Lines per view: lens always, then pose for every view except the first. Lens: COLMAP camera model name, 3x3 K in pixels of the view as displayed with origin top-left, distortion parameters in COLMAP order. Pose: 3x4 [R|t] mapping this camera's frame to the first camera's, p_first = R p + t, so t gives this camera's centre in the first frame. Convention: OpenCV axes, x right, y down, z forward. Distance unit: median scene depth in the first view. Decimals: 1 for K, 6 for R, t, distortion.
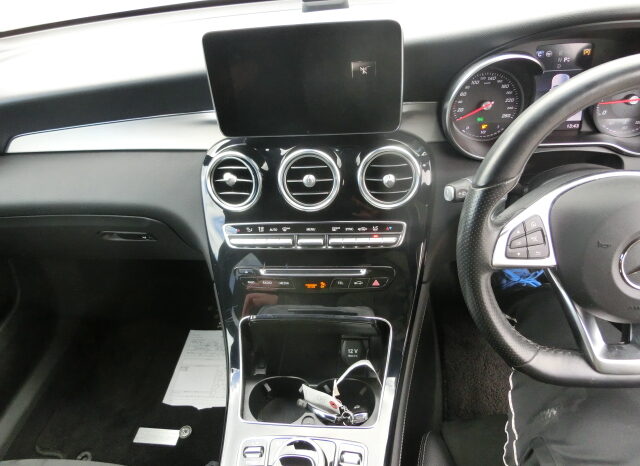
lens RADIAL K [[464.6, 0, 321.9], [0, 464.6, 212.0], [0, 0, 1]] dist [0.006715, -0.055039]
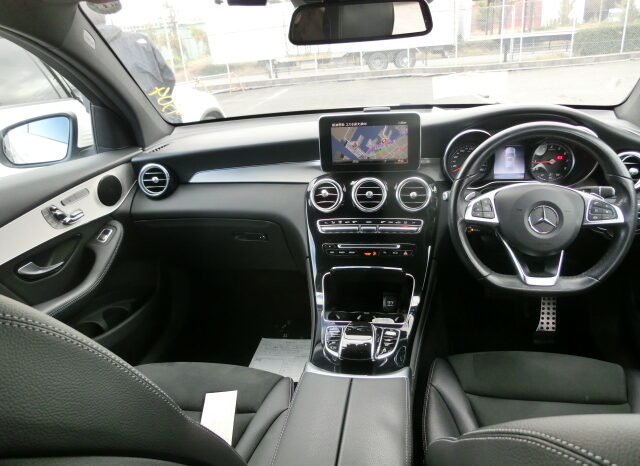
lens RADIAL K [[464.6, 0, 321.9], [0, 464.6, 212.0], [0, 0, 1]] dist [0.006715, -0.055039]
pose [[0.997321, 0.053343, -0.050050, -0.116691], [-0.065748, 0.953612, -0.293772, 0.537411], [0.032057, 0.296276, 0.954564, -0.715436]]
